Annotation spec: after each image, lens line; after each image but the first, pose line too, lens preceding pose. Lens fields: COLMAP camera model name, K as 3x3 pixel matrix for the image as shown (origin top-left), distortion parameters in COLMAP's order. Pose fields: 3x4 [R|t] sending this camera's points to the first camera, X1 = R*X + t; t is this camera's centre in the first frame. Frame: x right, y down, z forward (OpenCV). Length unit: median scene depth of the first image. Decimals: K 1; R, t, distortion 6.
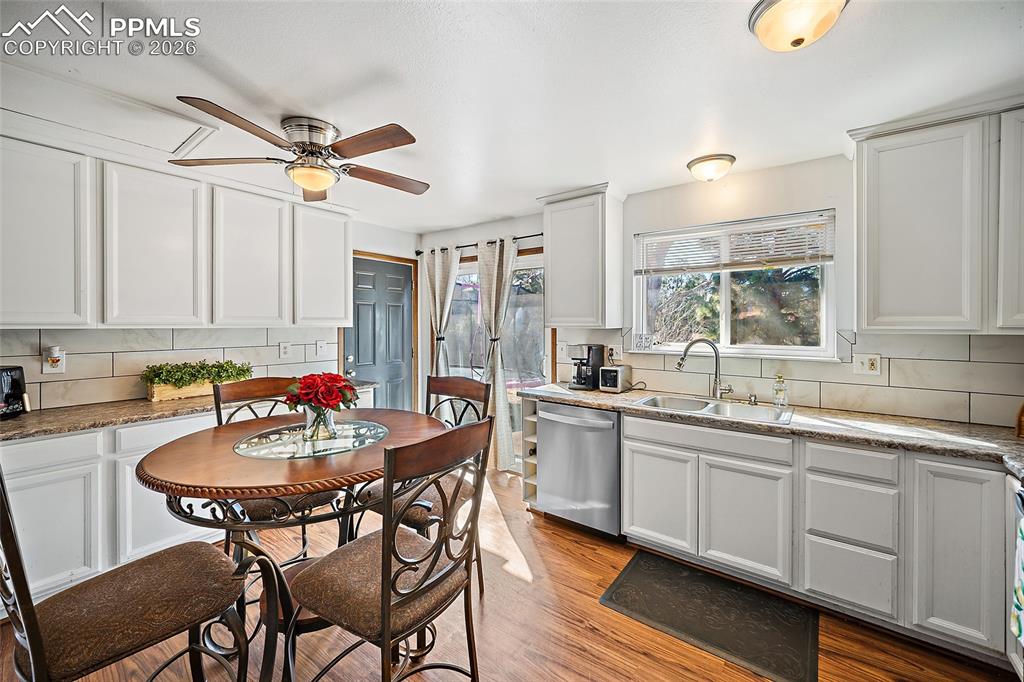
lens RADIAL K [[412.1, 0, 516.0], [0, 412.1, 321.4], [0, 0, 1]] dist [-0.000826, 0.000075]
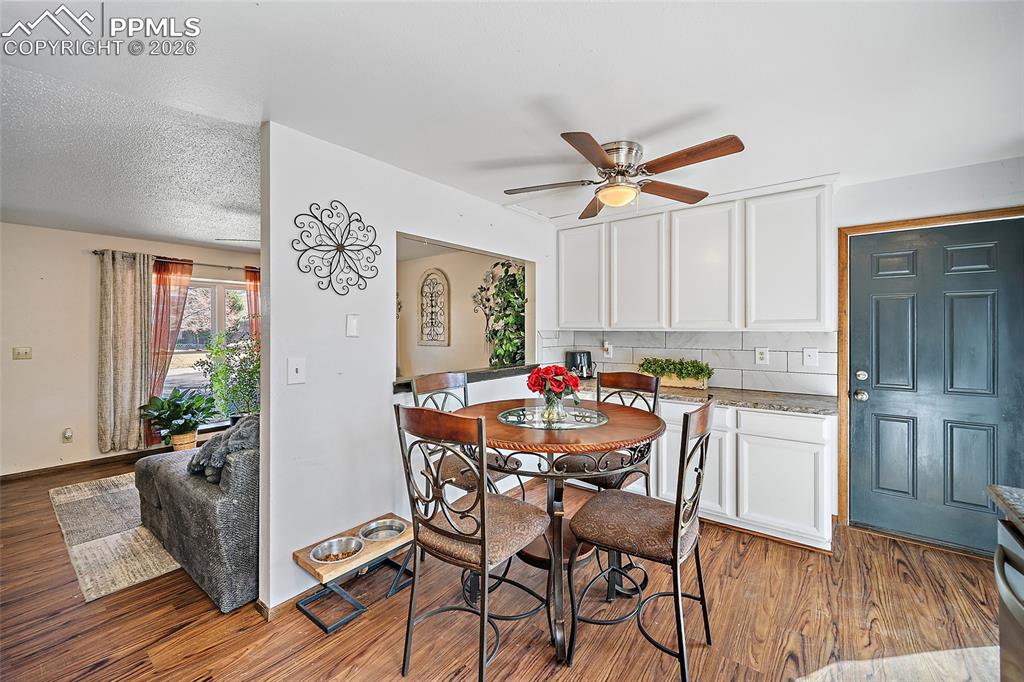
lens RADIAL K [[412.5, 0, 511.6], [0, 412.5, 331.6], [0, 0, 1]] dist [-0.000849, 0.000064]
pose [[-0.024588, 0.003363, -0.999692, 0.499243], [0.004584, 0.999984, 0.003252, 0.012086], [0.999687, -0.004502, -0.024603, 0.596058]]
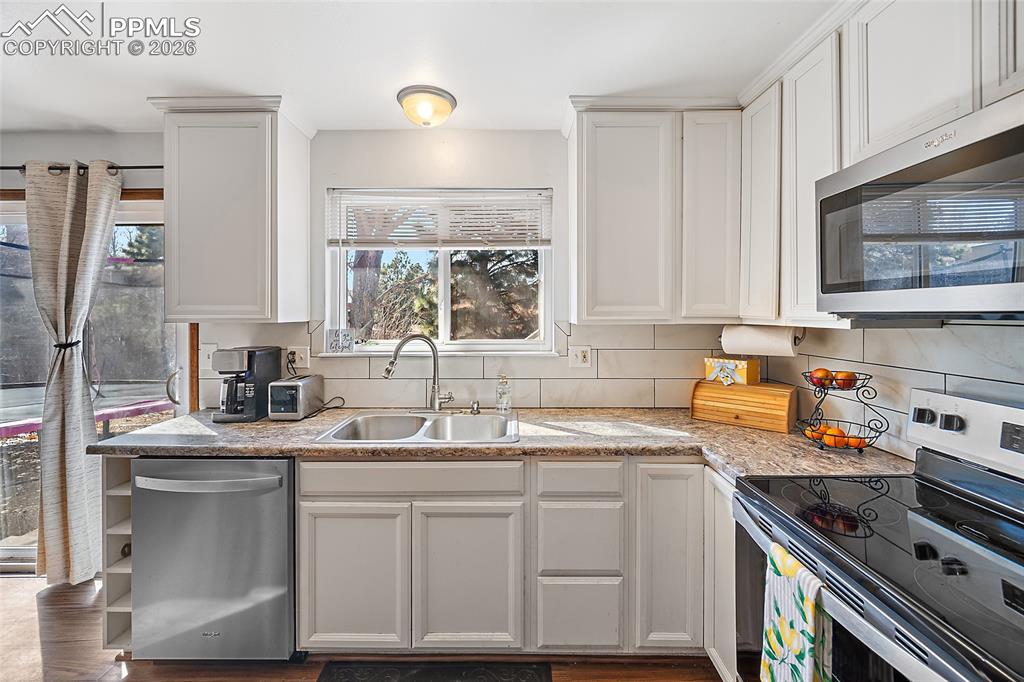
lens RADIAL K [[416.8, 0, 512.1], [0, 416.8, 316.7], [0, 0, 1]] dist [-0.000659, 0.000007]
pose [[0.802037, -0.005498, 0.597250, 0.136227], [0.000458, 0.999963, 0.008590, 0.003019], [-0.597275, -0.006617, 0.802009, 0.286251]]
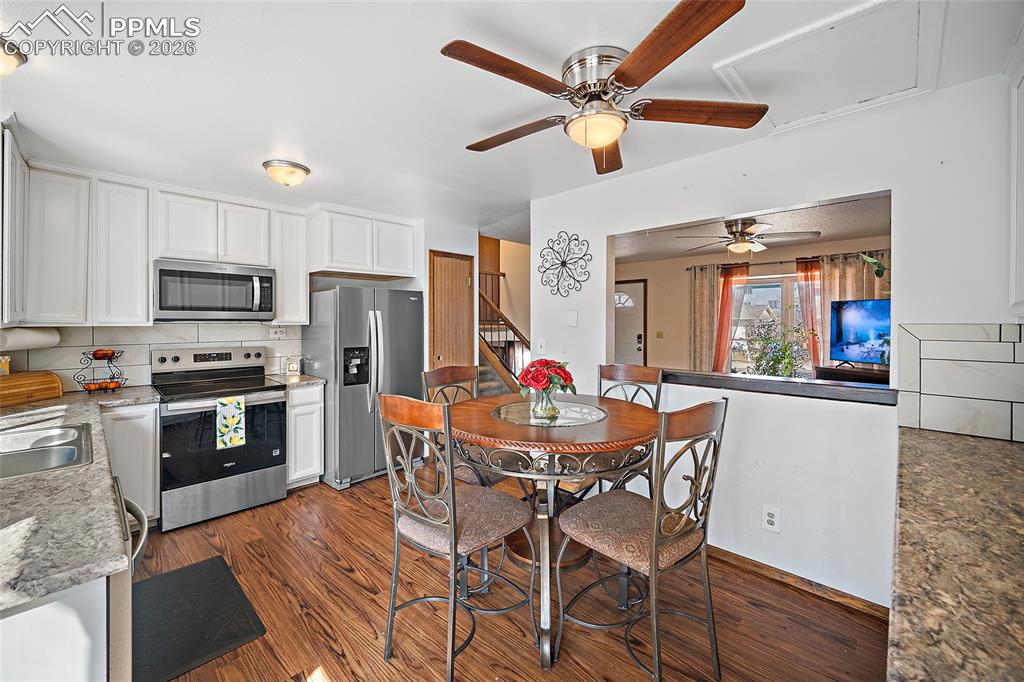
lens RADIAL K [[412.1, 0, 516.0], [0, 412.1, 321.4], [0, 0, 1]] dist [-0.000826, 0.000075]
pose [[-0.993425, -0.000759, 0.114481, -0.336966], [-0.001095, 0.999995, -0.002879, 0.013317], [-0.114478, -0.002986, -0.993421, 1.432060]]
